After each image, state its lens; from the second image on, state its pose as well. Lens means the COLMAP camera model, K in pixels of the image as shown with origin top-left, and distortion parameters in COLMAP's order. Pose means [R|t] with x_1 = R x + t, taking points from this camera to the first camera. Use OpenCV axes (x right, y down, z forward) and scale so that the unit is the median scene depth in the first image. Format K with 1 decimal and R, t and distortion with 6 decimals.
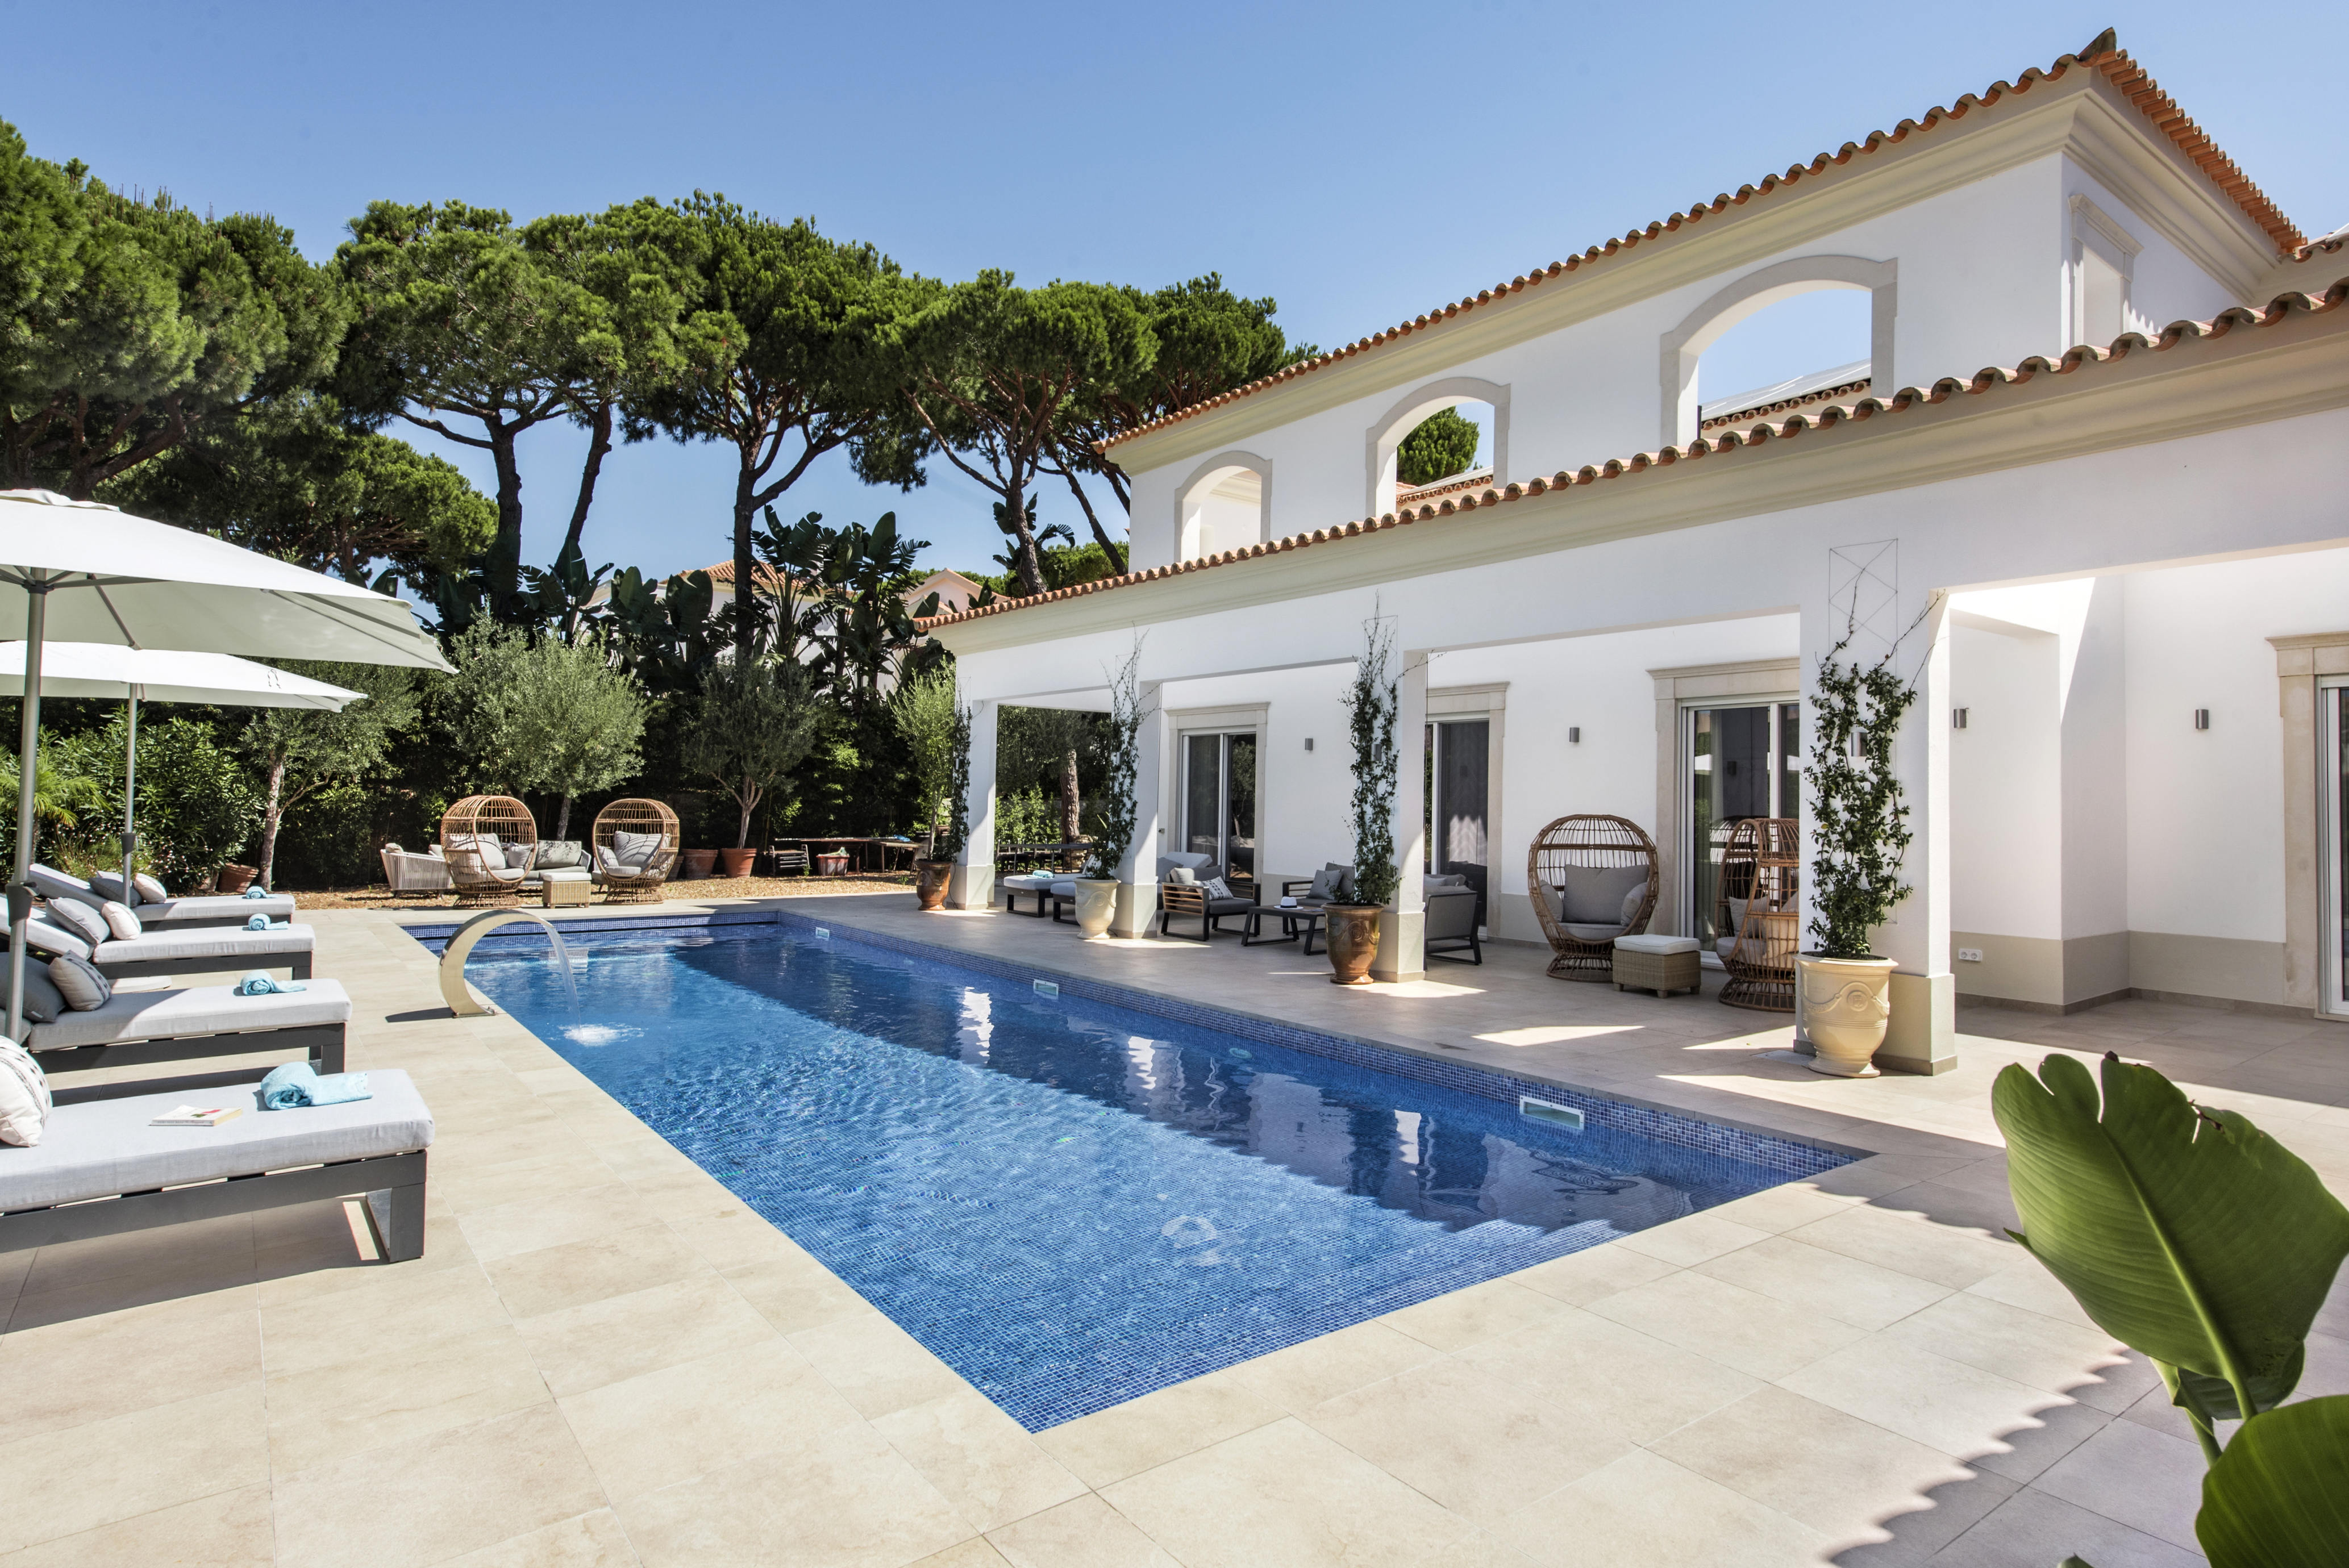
lens RADIAL K [[1262.9, 0, 1185.1], [0, 1262.9, 778.0], [0, 0, 1]] dist [0.011431, -0.007058]
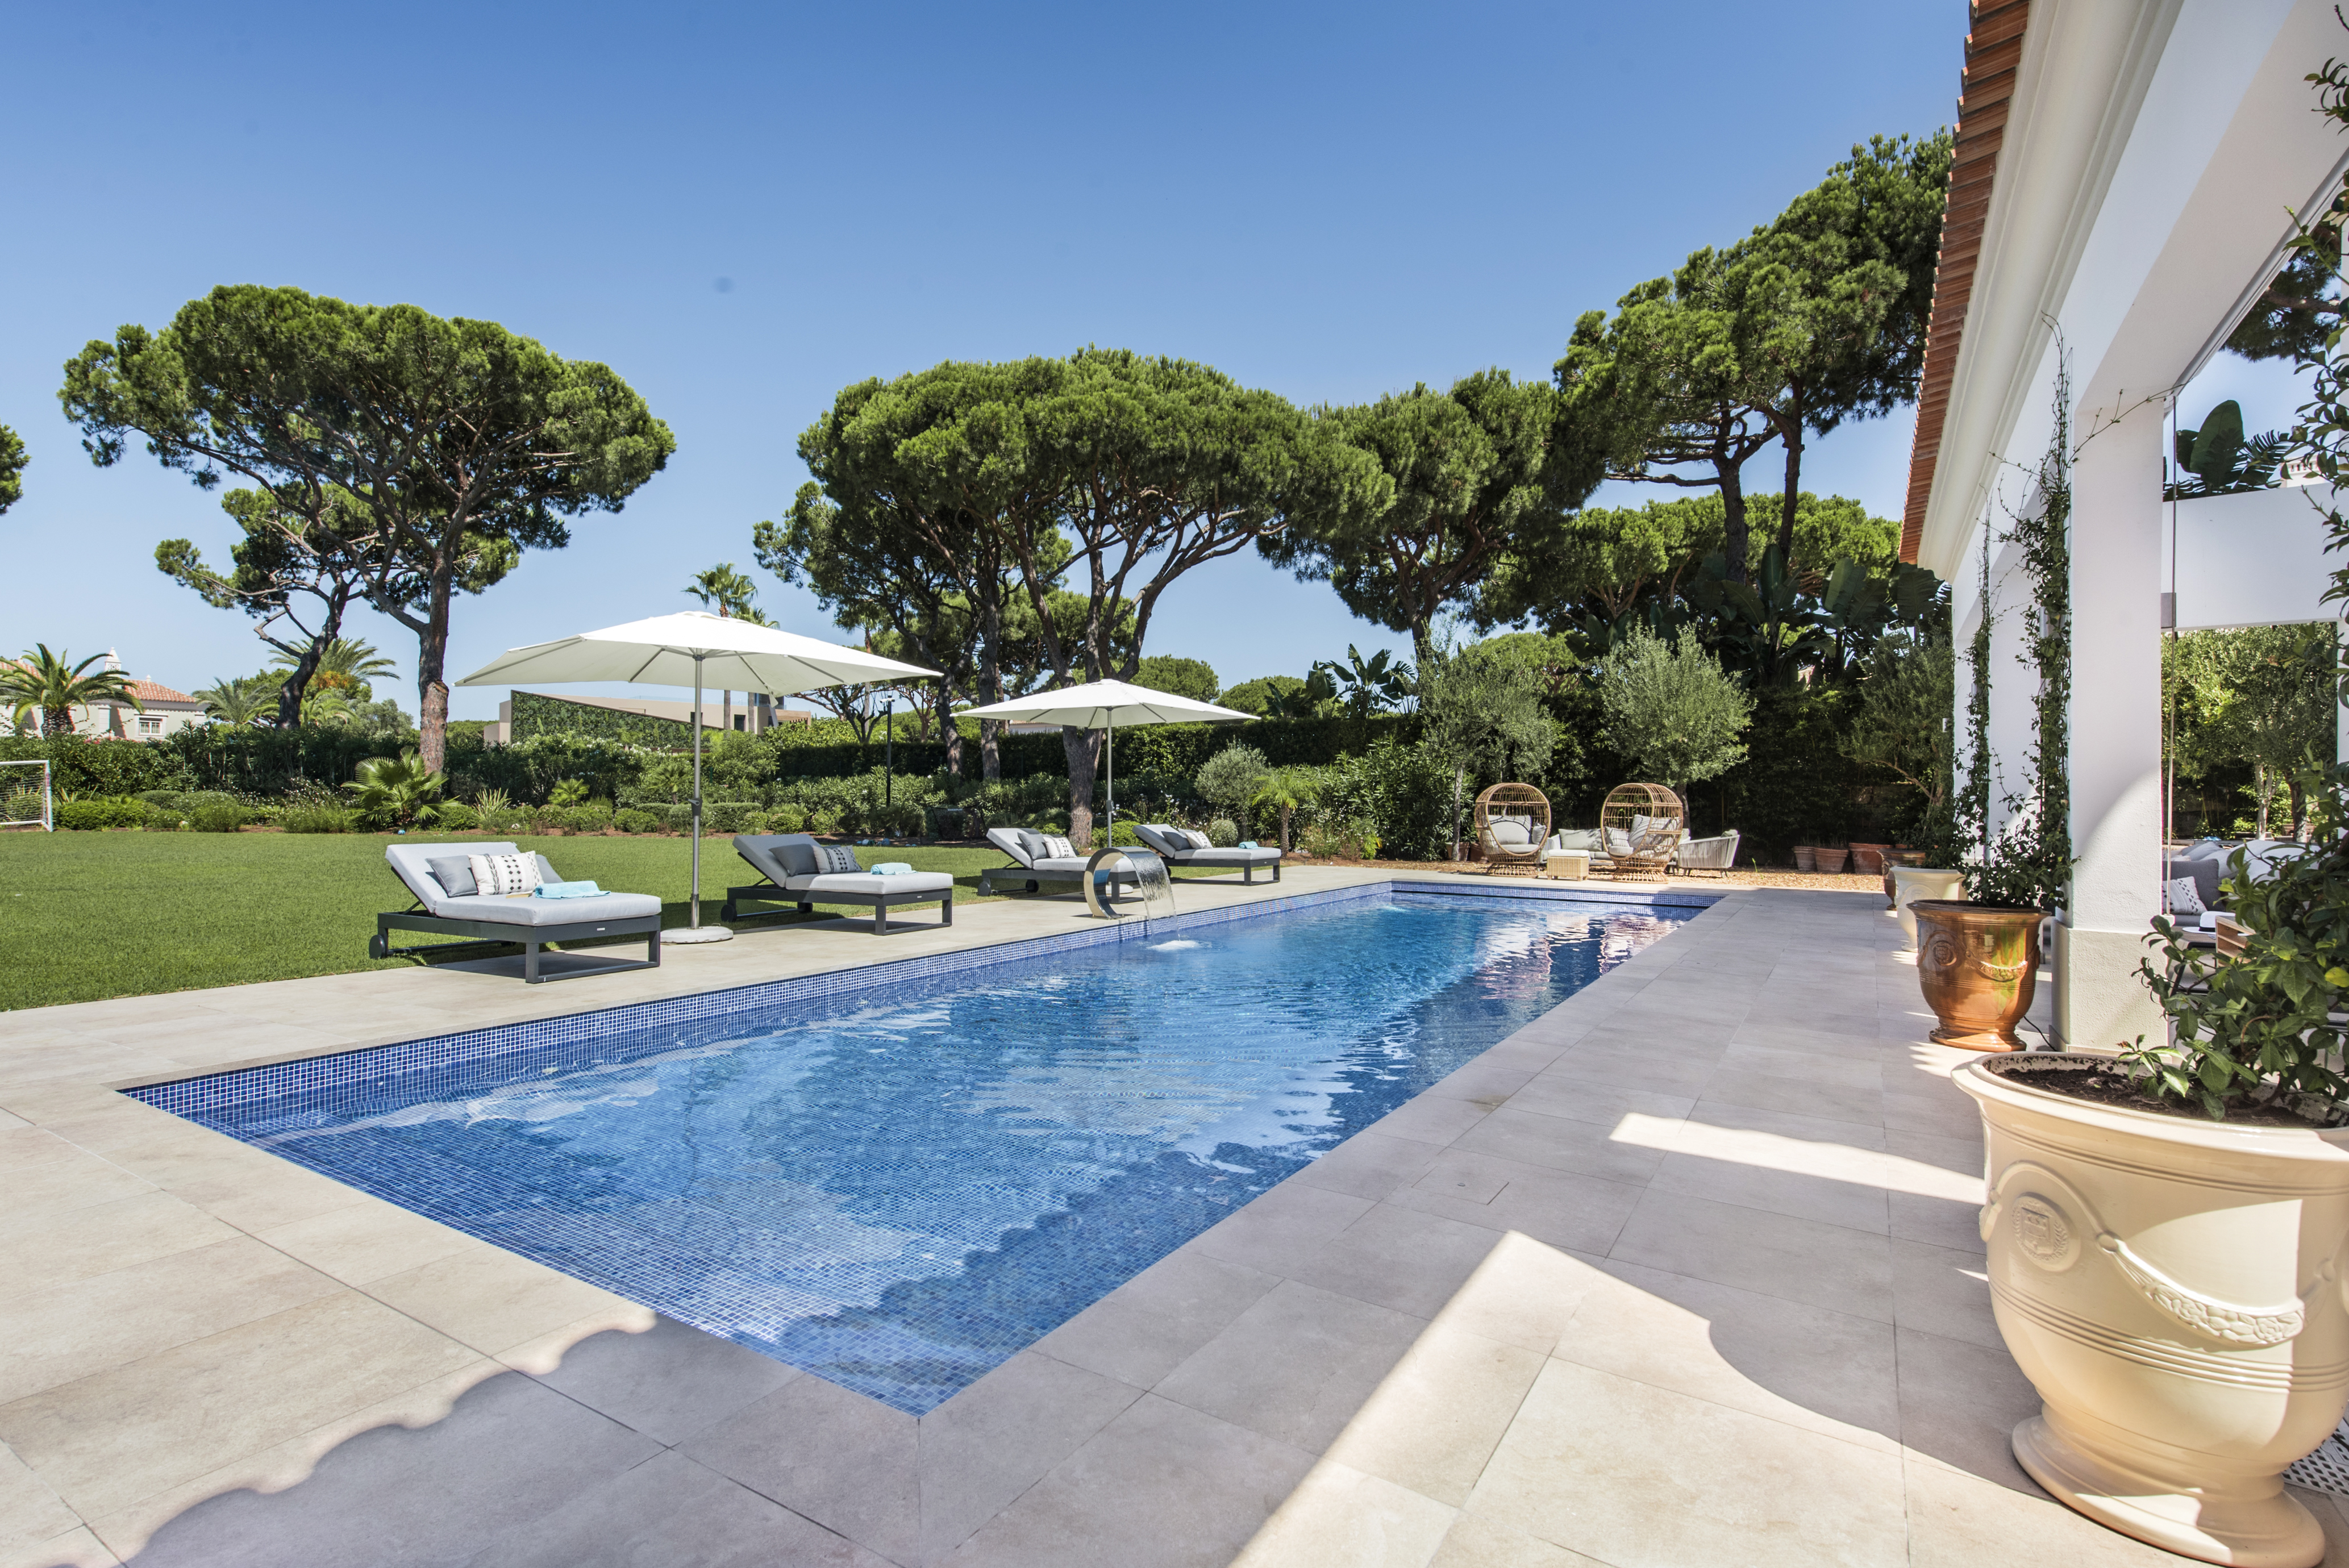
lens RADIAL K [[1106.0, 0, 1154.2], [0, 1106.0, 801.9], [0, 0, 1]] dist [0.030654, -0.008417]
pose [[0.354448, -0.014555, -0.934962, 0.290485], [0.018118, 0.999798, -0.008696, 0.032696], [0.934900, -0.013858, 0.354640, 0.299234]]
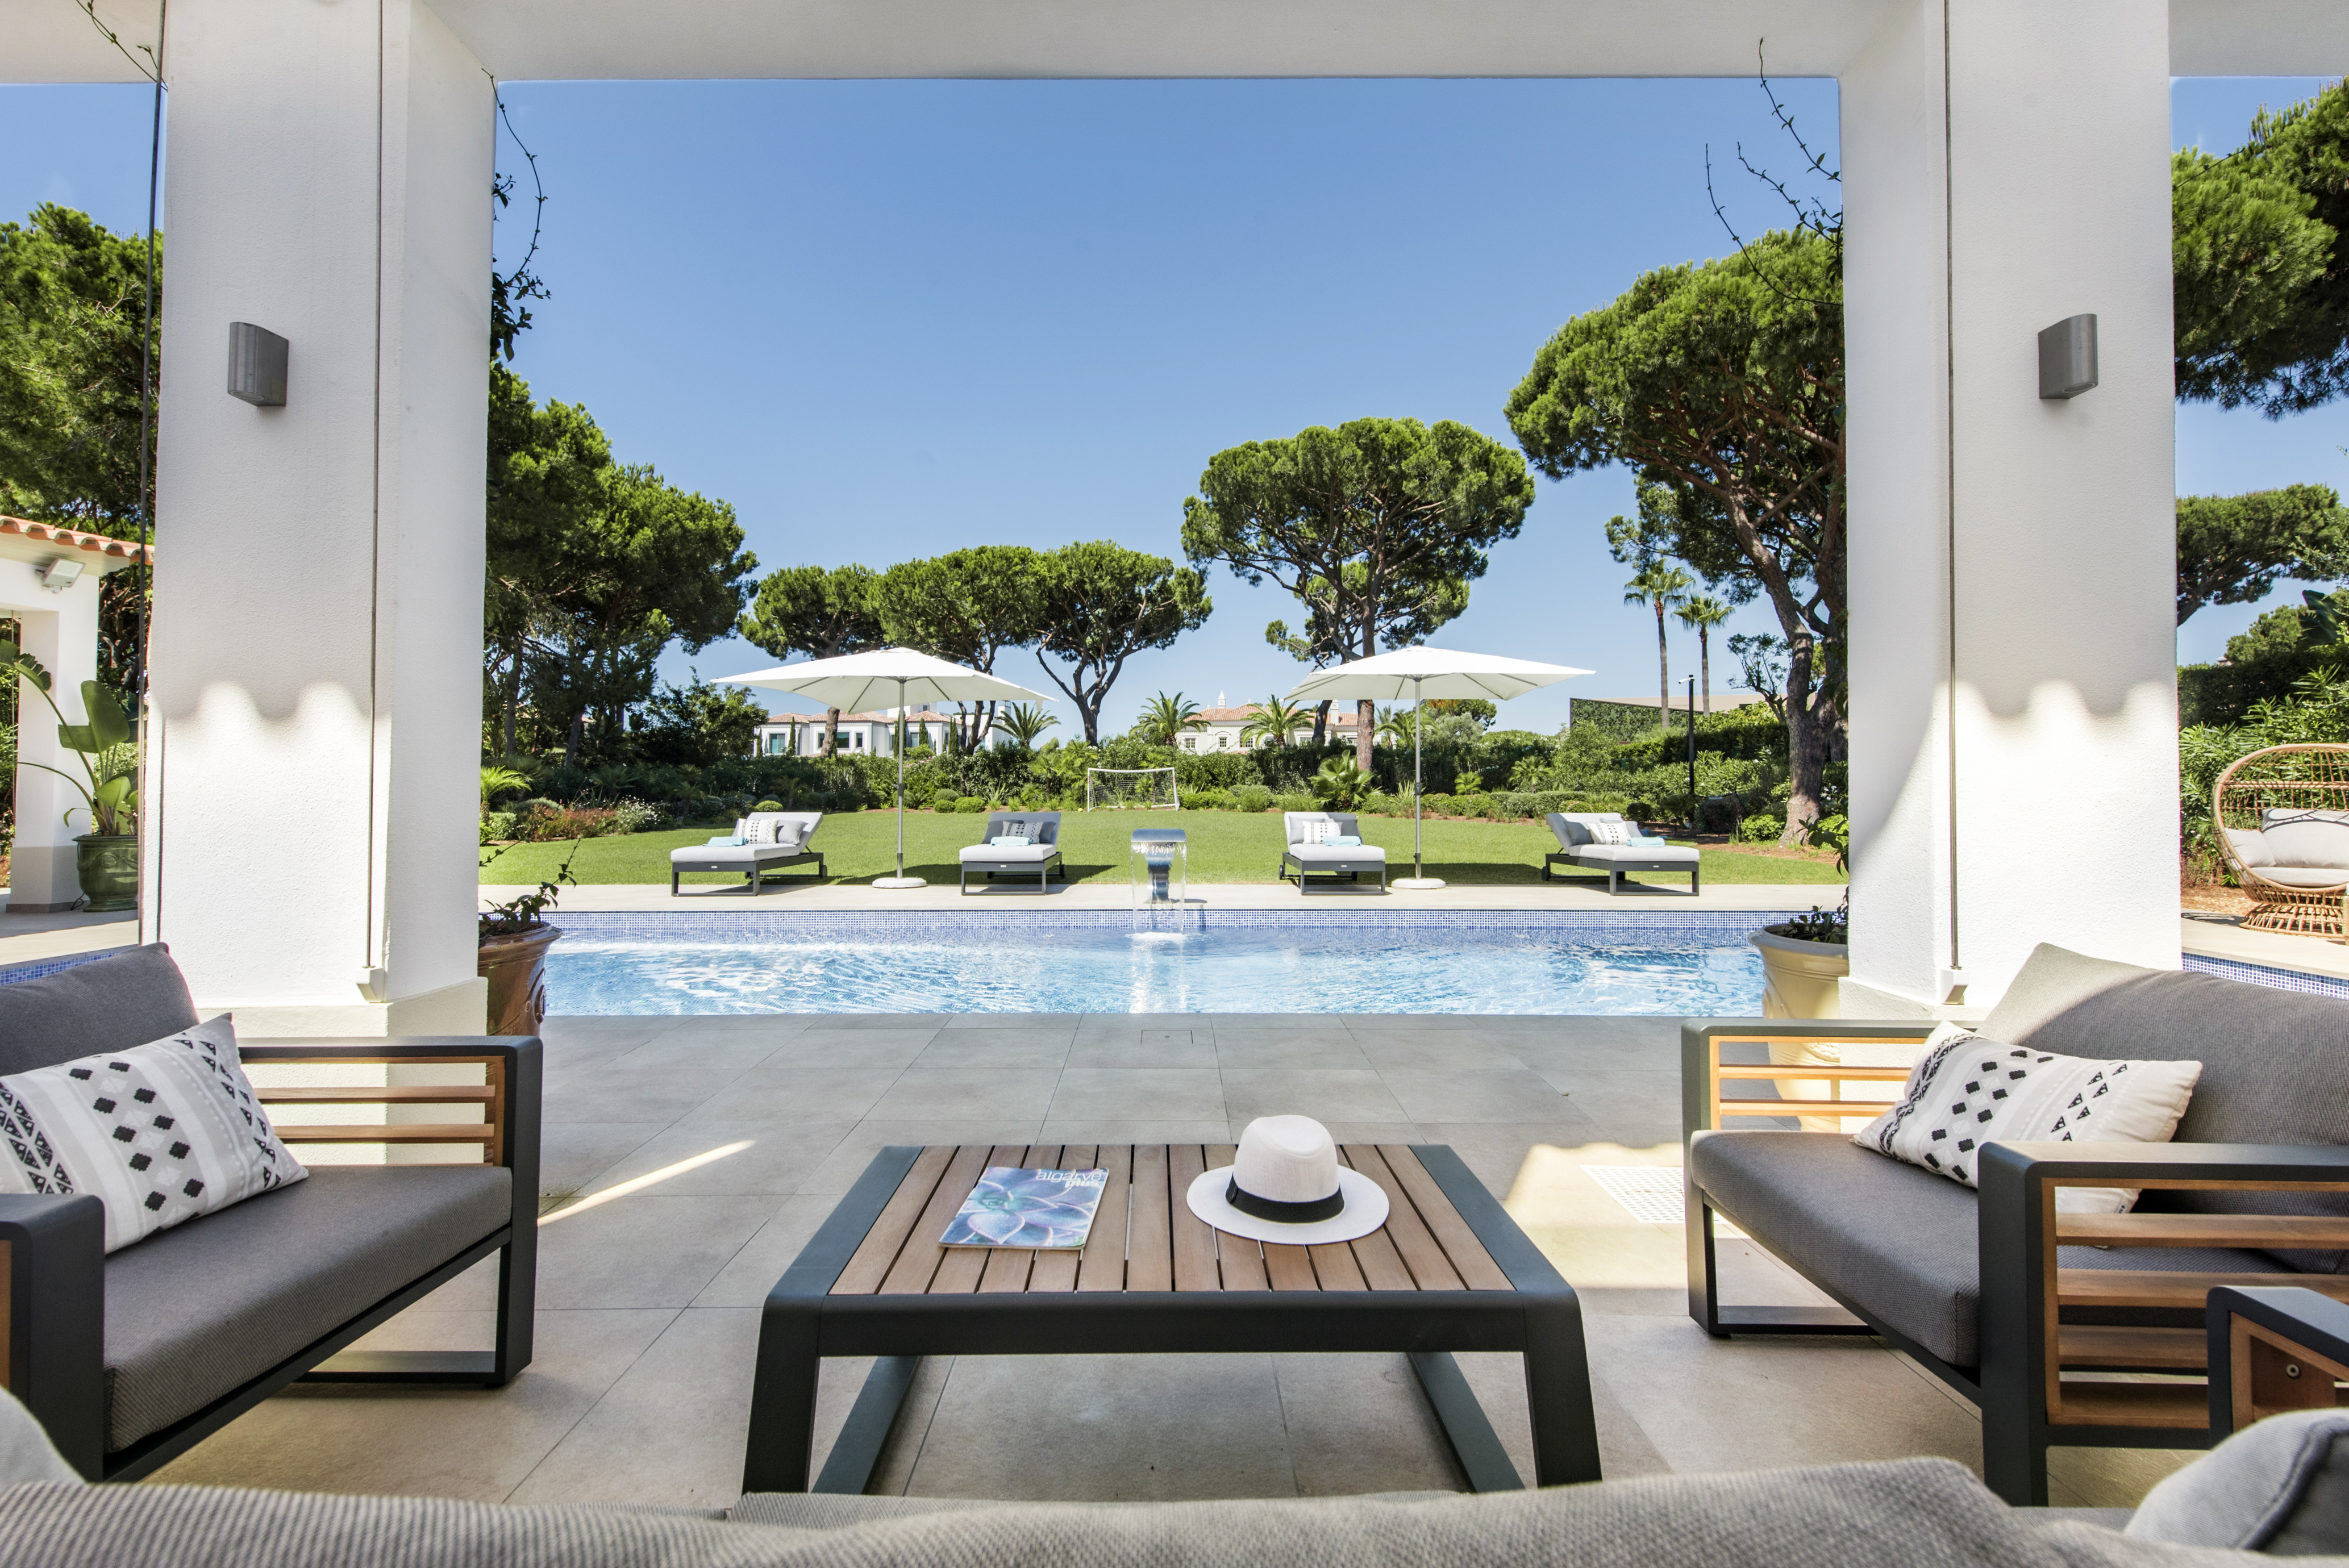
lens RADIAL K [[1006.8, 0, 1161.3], [0, 1006.8, 787.9], [0, 0, 1]] dist [-0.002583, -0.002162]
pose [[-0.599237, -0.018892, -0.800348, 0.143743], [0.006393, 0.999577, -0.028382, 0.043828], [0.800546, -0.022124, -0.598863, 0.802650]]
